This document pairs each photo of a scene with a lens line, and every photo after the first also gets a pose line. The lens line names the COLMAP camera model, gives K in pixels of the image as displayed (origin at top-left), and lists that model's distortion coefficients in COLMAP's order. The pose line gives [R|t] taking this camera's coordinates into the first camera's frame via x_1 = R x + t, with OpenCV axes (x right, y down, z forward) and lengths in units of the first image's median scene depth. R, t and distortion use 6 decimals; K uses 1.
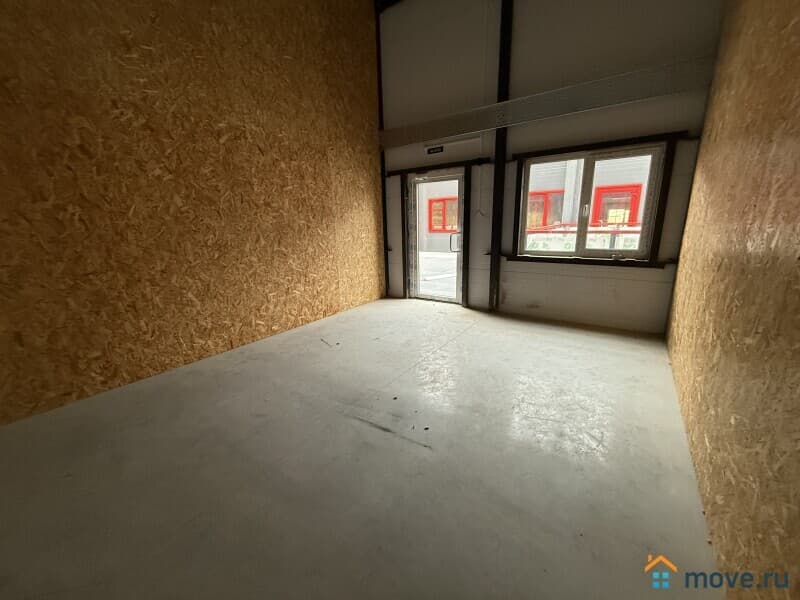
lens RADIAL K [[319.4, 0, 394.3], [0, 319.4, 297.1], [0, 0, 1]] dist [0.001955, -0.000234]
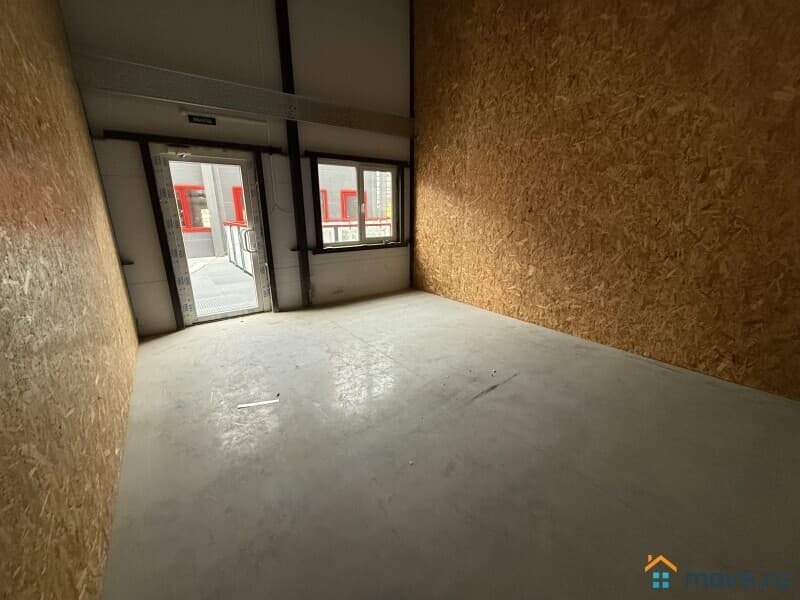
lens RADIAL K [[319.4, 0, 397.0], [0, 319.4, 301.6], [0, 0, 1]] dist [0.001955, -0.000234]
pose [[0.319385, -0.235336, 0.917938, -0.564689], [0.221210, 0.960425, 0.169261, -0.085764], [-0.921444, 0.148998, 0.358804, 0.413978]]
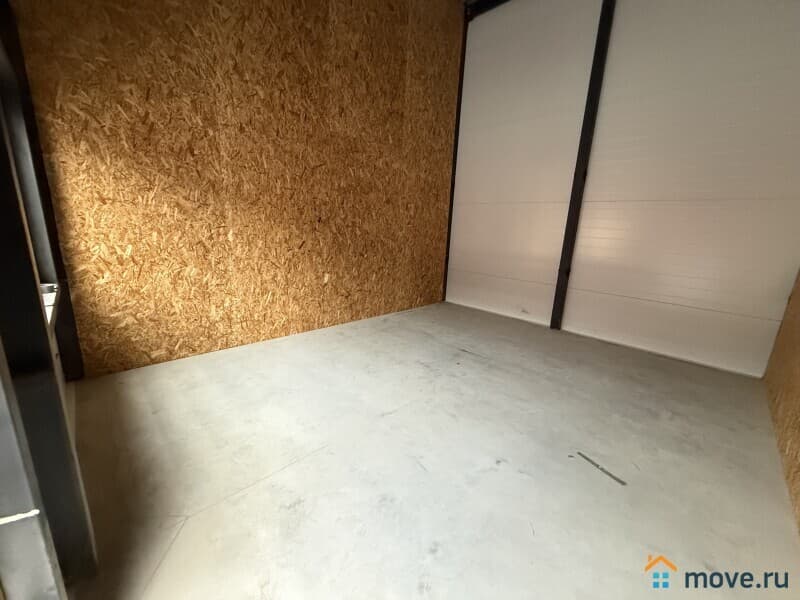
lens RADIAL K [[319.4, 0, 399.4], [0, 319.4, 302.2], [0, 0, 1]] dist [0.001955, -0.000234]
pose [[-0.984819, -0.056351, 0.164183, 0.024209], [0.023763, 0.893169, 0.449092, -0.282735], [-0.171950, 0.446176, -0.878271, 1.181998]]
